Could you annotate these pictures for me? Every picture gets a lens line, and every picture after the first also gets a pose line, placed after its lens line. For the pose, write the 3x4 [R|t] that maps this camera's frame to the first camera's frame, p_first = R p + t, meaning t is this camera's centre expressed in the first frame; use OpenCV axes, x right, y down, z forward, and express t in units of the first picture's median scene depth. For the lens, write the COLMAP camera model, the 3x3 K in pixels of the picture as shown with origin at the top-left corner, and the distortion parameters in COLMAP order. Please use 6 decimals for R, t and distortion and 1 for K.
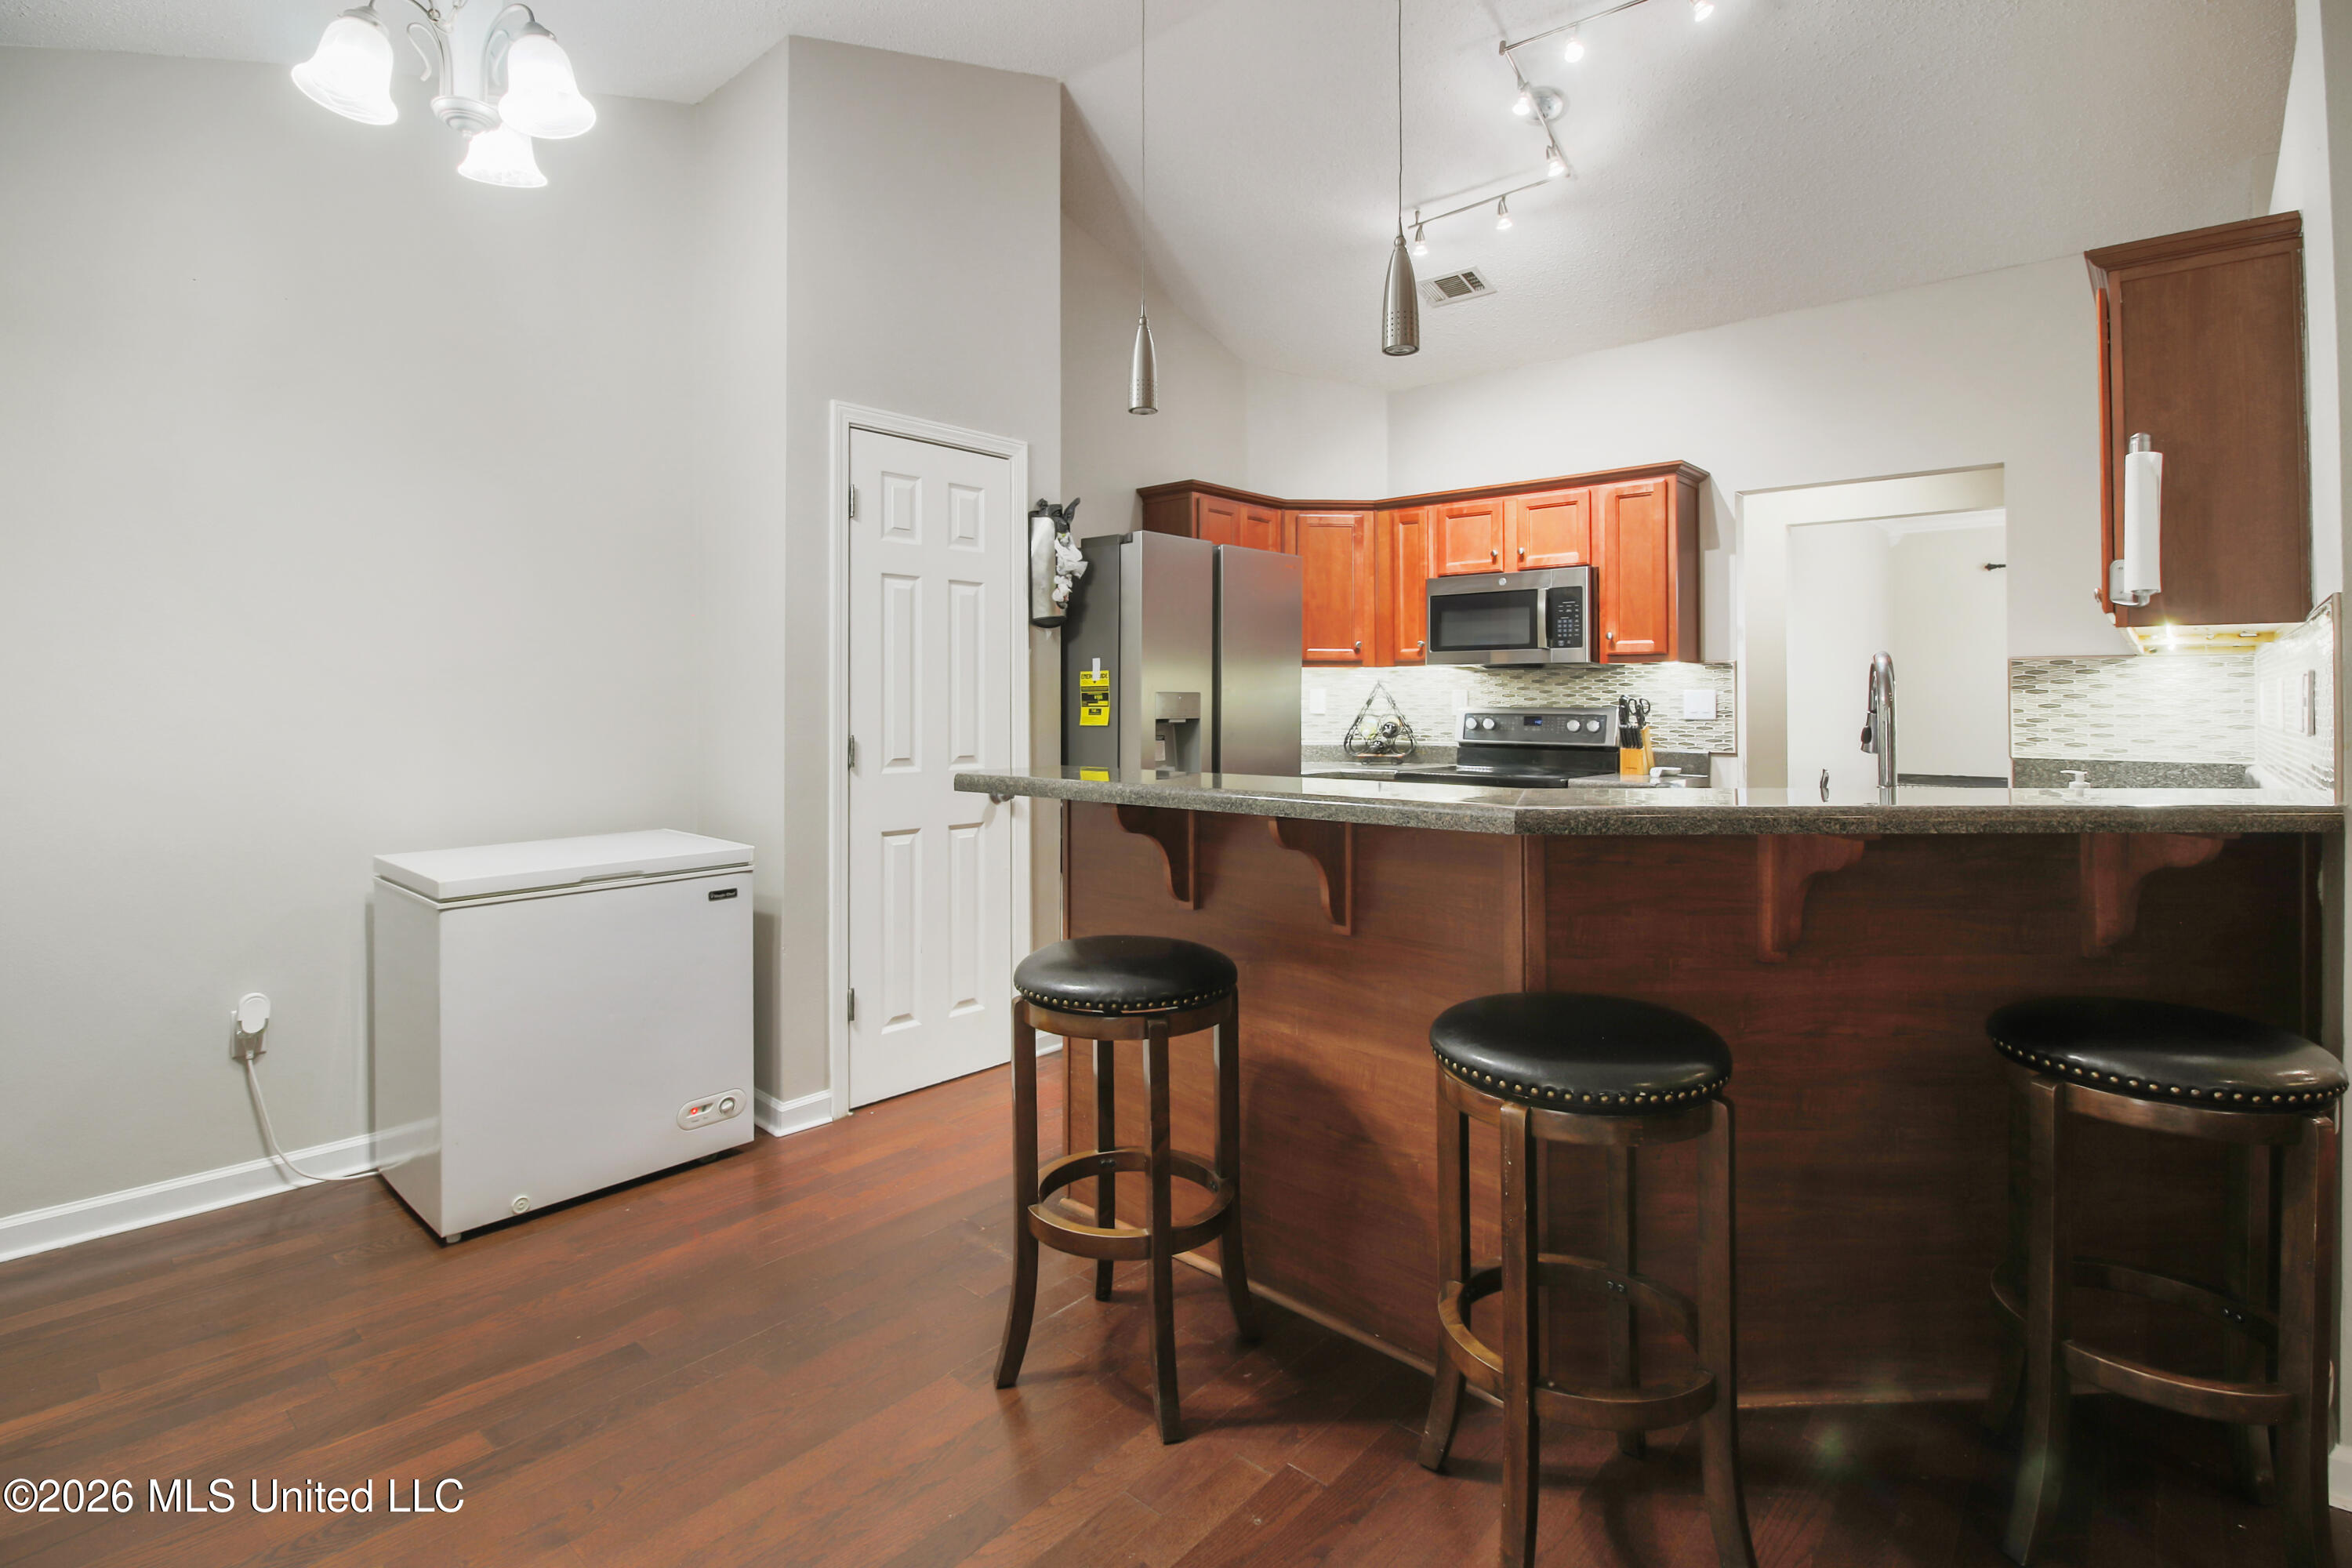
lens RADIAL K [[1120.8, 0, 1171.8], [0, 1120.8, 692.0], [0, 0, 1]] dist [0.008091, -0.014206]
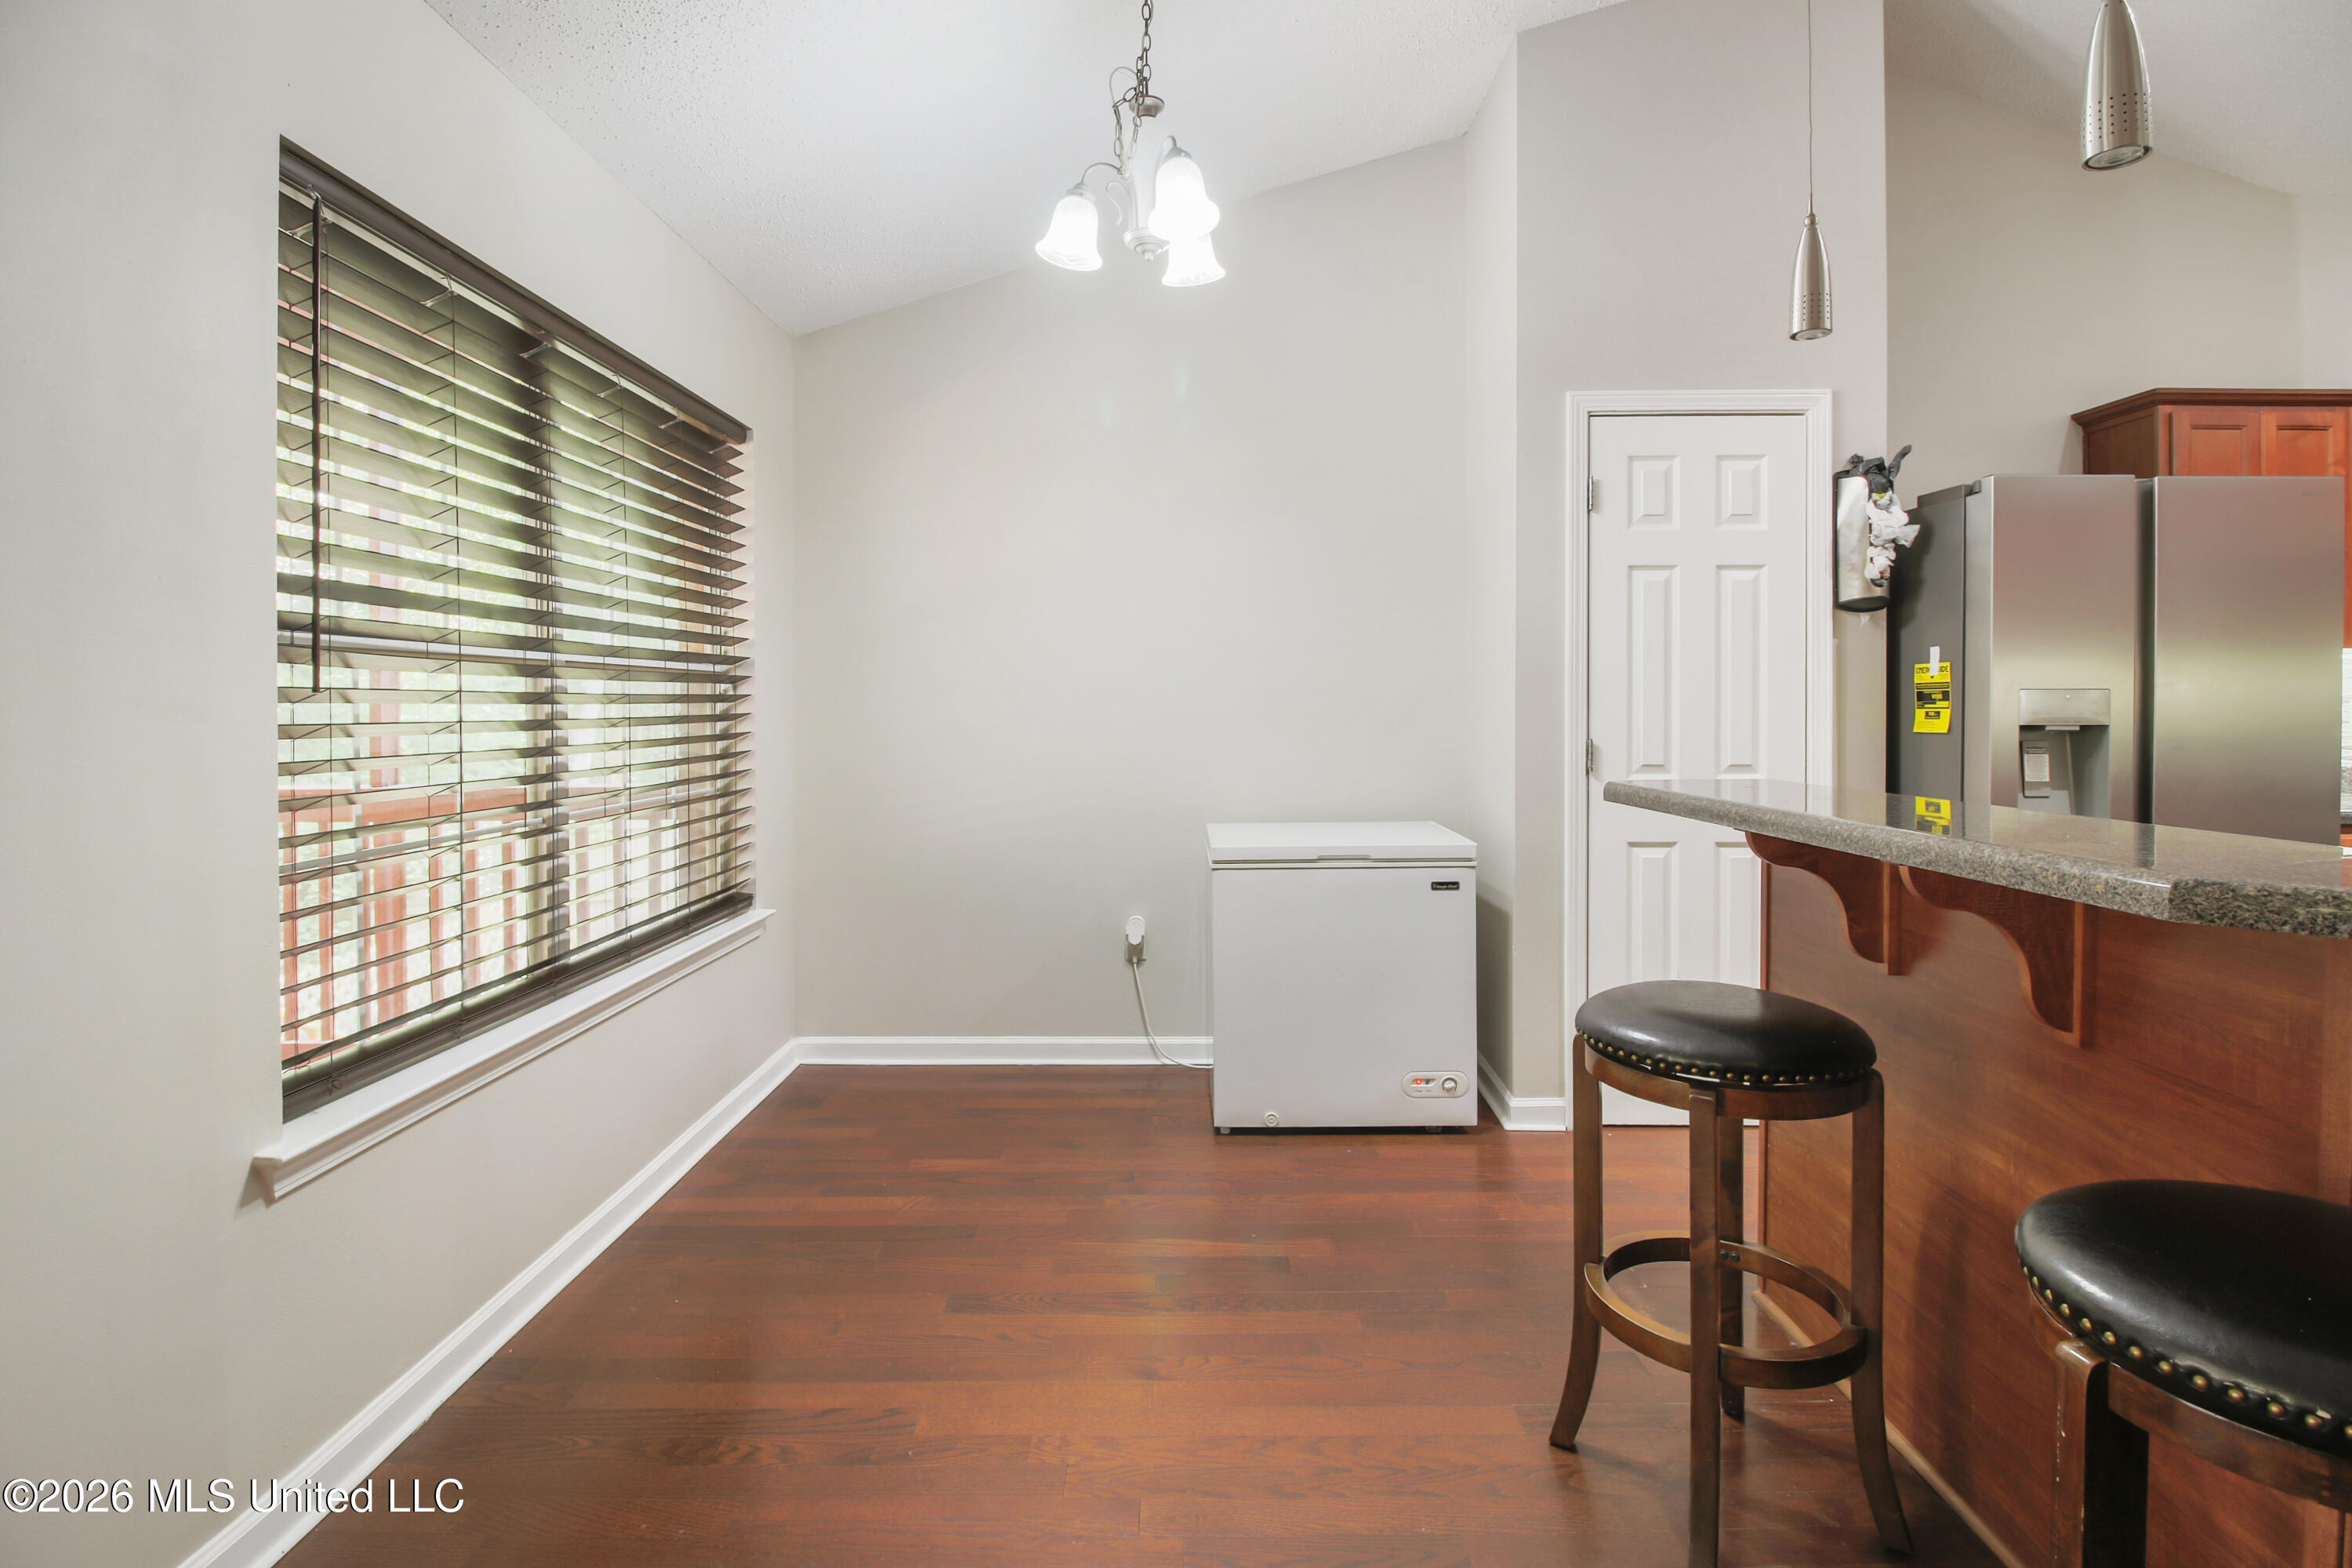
lens RADIAL K [[1120.1, 0, 1183.0], [0, 1120.1, 715.3], [0, 0, 1]] dist [-0.003077, -0.011648]
pose [[0.663047, 0.005378, -0.748559, 0.172227], [0.009281, 0.999838, 0.015404, 0.000883], [0.748520, -0.017161, 0.662890, 0.089759]]
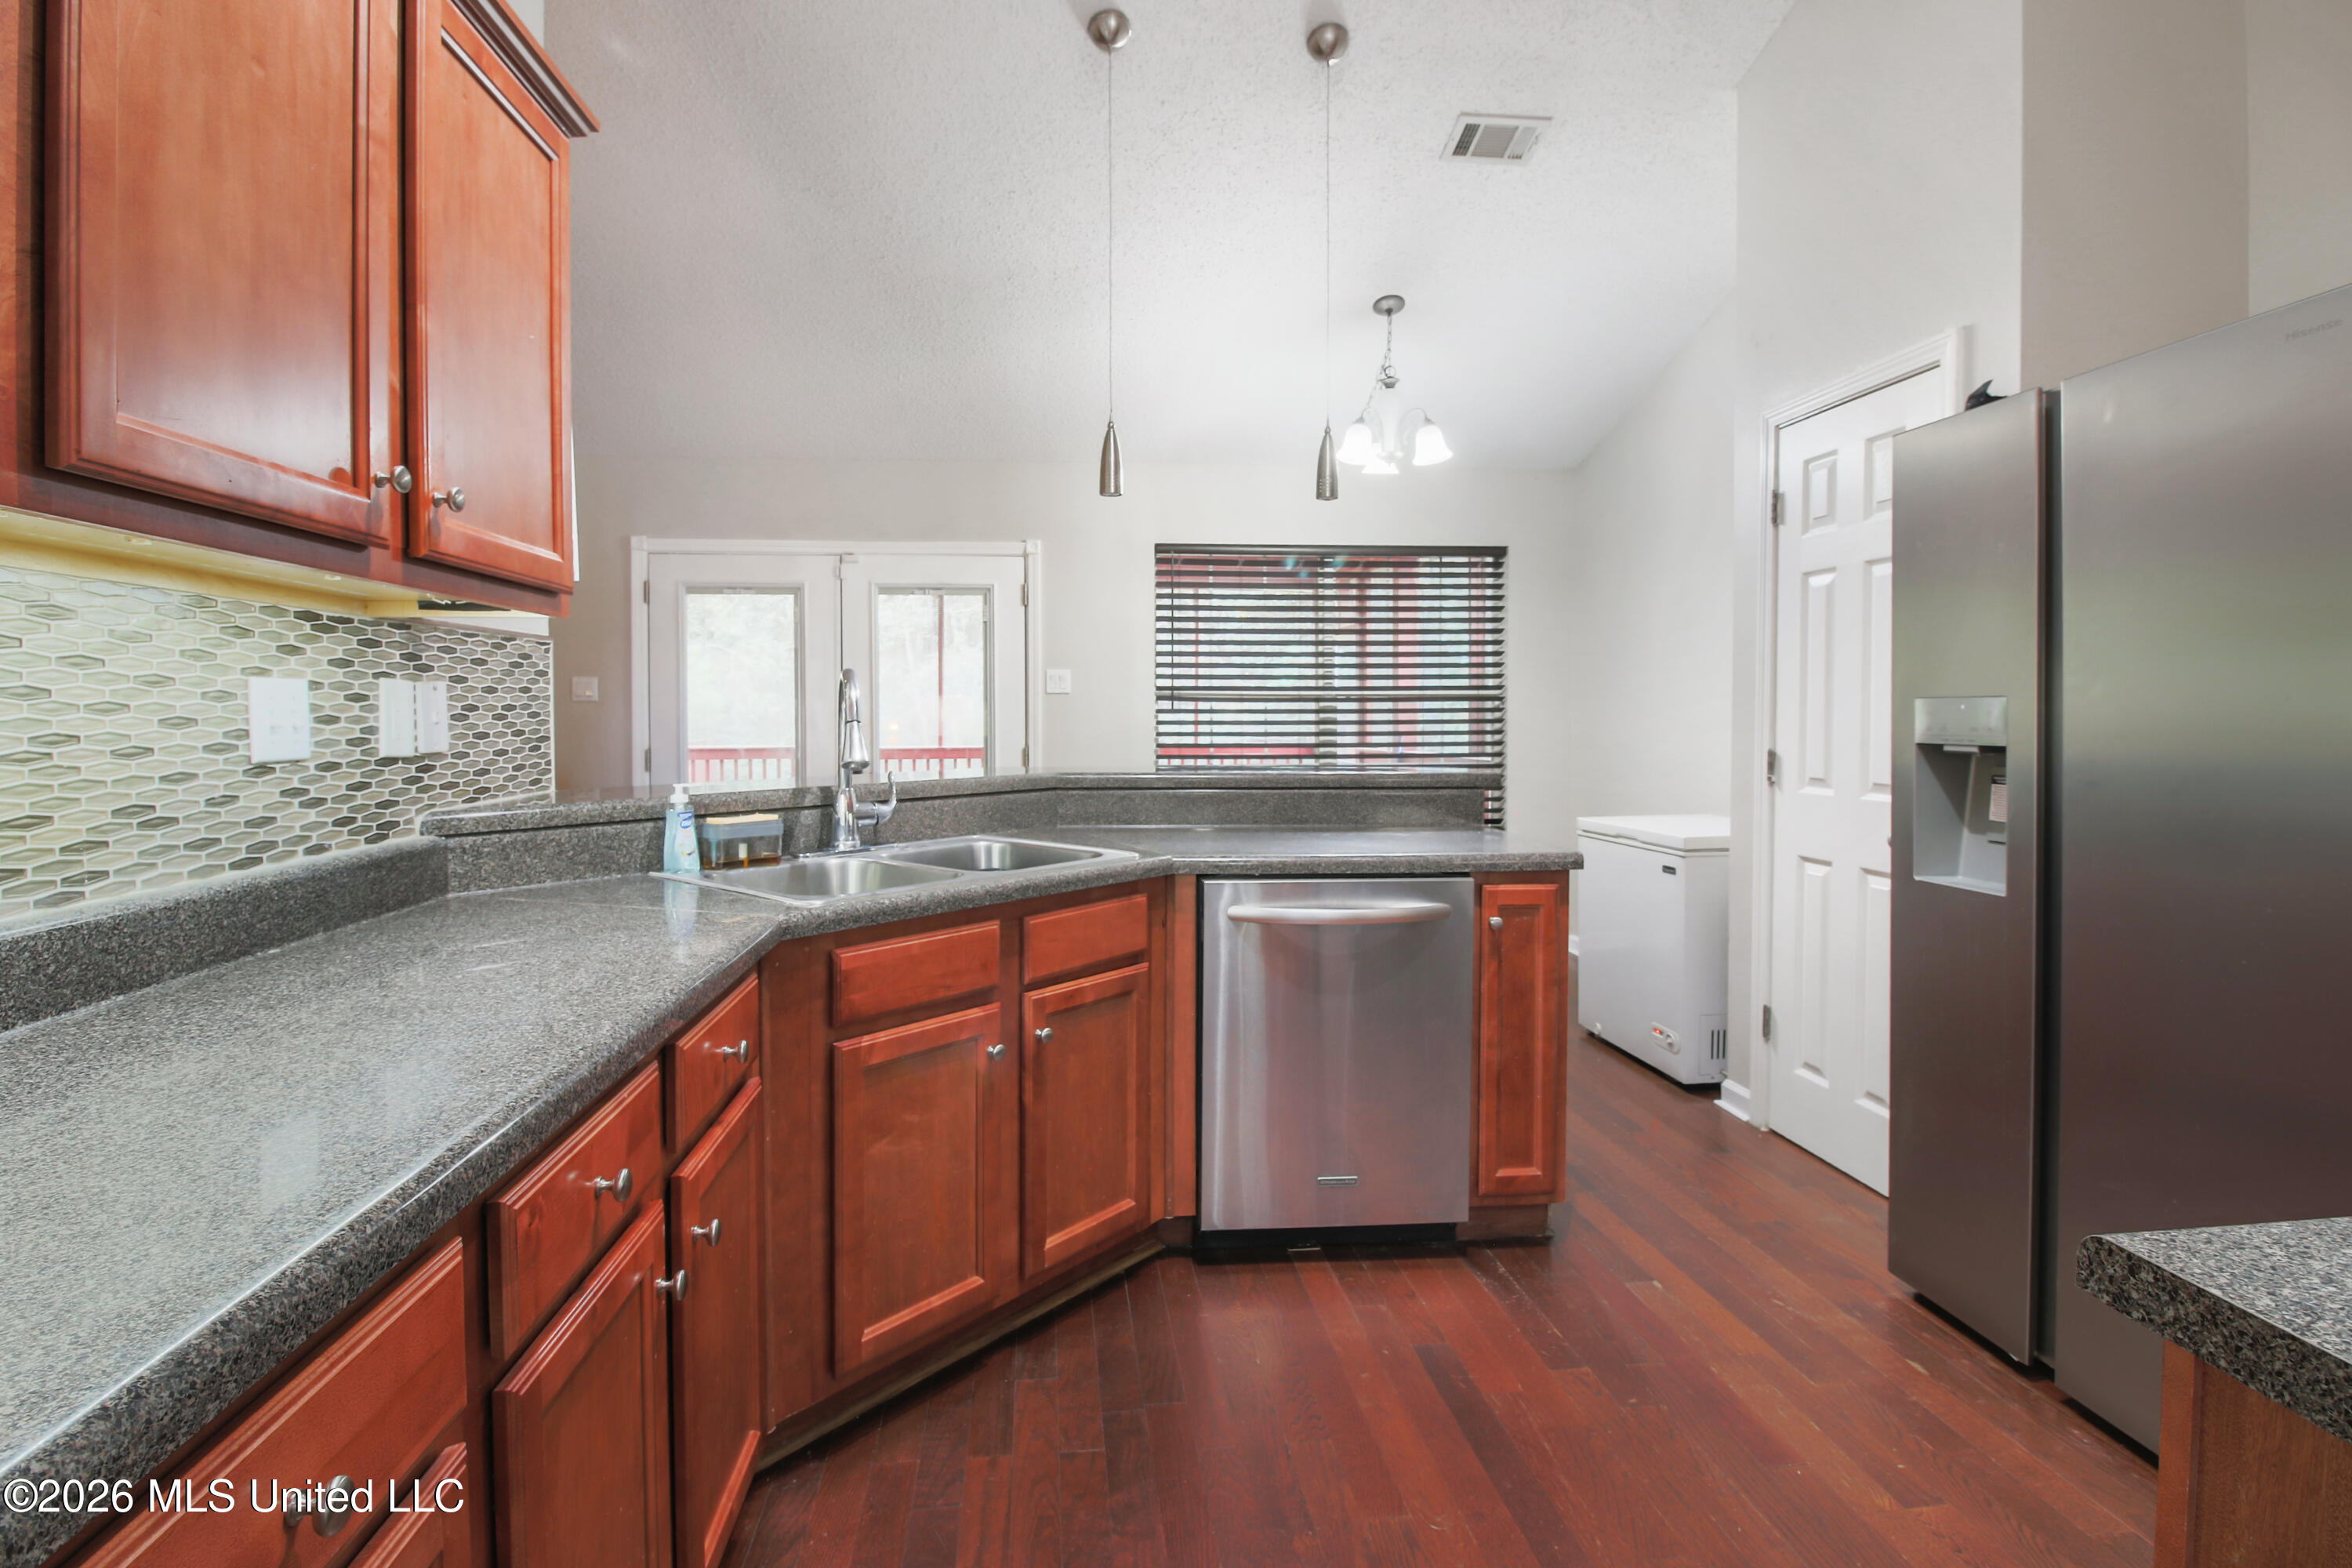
lens RADIAL K [[1147.9, 0, 1171.7], [0, 1147.9, 717.0], [0, 0, 1]] dist [-0.000513, 0.000025]
pose [[-0.689445, 0.000678, -0.724338, 0.683376], [0.005300, 0.999978, -0.004108, 0.011059], [0.724319, -0.006671, -0.689433, 1.126860]]
